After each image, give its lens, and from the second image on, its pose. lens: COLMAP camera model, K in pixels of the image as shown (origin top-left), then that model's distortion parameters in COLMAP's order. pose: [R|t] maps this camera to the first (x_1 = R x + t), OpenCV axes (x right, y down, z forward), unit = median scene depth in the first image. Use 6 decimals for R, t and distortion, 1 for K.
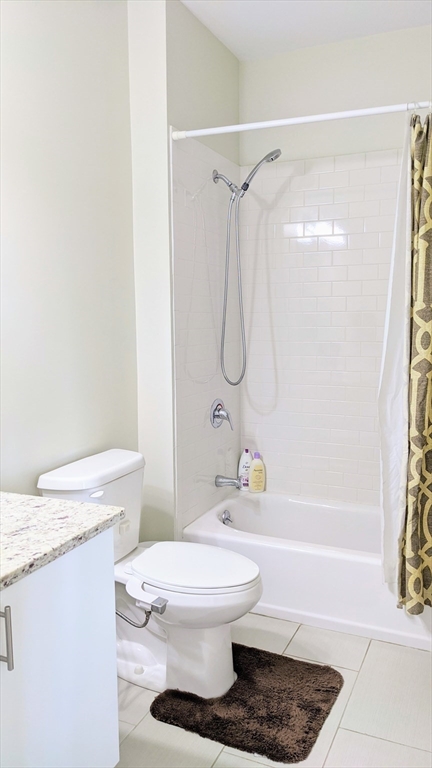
lens RADIAL K [[600.0, 0, 216.2], [0, 600.0, 383.9], [0, 0, 1]] dist [0.035395, -0.065027]
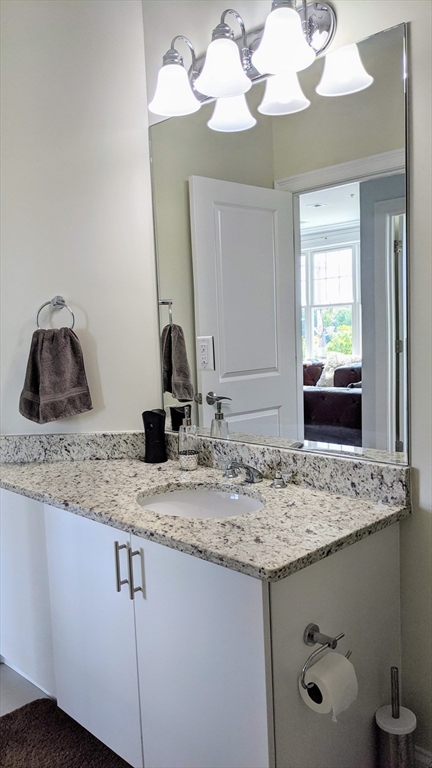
lens RADIAL K [[600.0, 0, 216.8], [0, 600.0, 384.0], [0, 0, 1]] dist [0.035395, -0.065027]
pose [[-0.355244, 0.110393, -0.928232, 0.579456], [-0.072004, 0.986820, 0.144918, -0.131329], [0.931996, 0.118318, -0.342613, 1.265204]]
